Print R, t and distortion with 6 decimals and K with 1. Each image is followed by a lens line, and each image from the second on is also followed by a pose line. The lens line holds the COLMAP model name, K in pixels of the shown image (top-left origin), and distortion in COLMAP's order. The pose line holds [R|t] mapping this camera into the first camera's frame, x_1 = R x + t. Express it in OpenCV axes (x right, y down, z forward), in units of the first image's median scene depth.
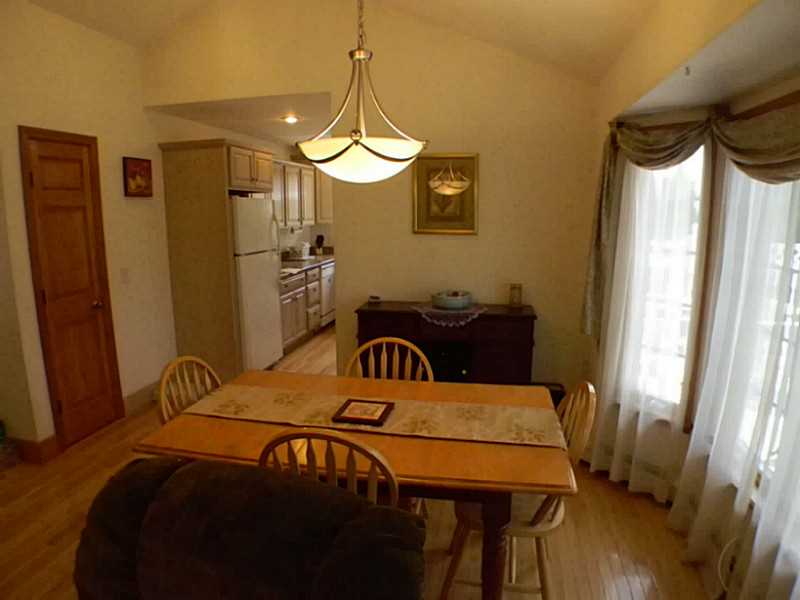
lens RADIAL K [[502.7, 0, 401.3], [0, 502.7, 303.4], [0, 0, 1]] dist [-0.125051, 0.022509]
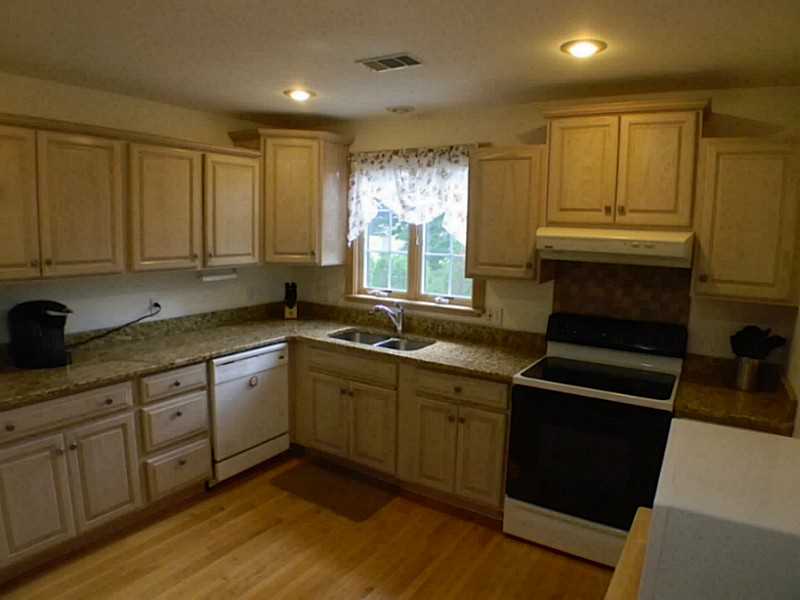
lens RADIAL K [[502.7, 0, 396.3], [0, 502.7, 298.2], [0, 0, 1]] dist [-0.125051, 0.022509]
pose [[0.927844, 0.065756, -0.367126, 0.165473], [-0.083901, 0.995905, -0.033666, -0.130725], [0.363409, 0.062039, 0.929562, 0.630223]]
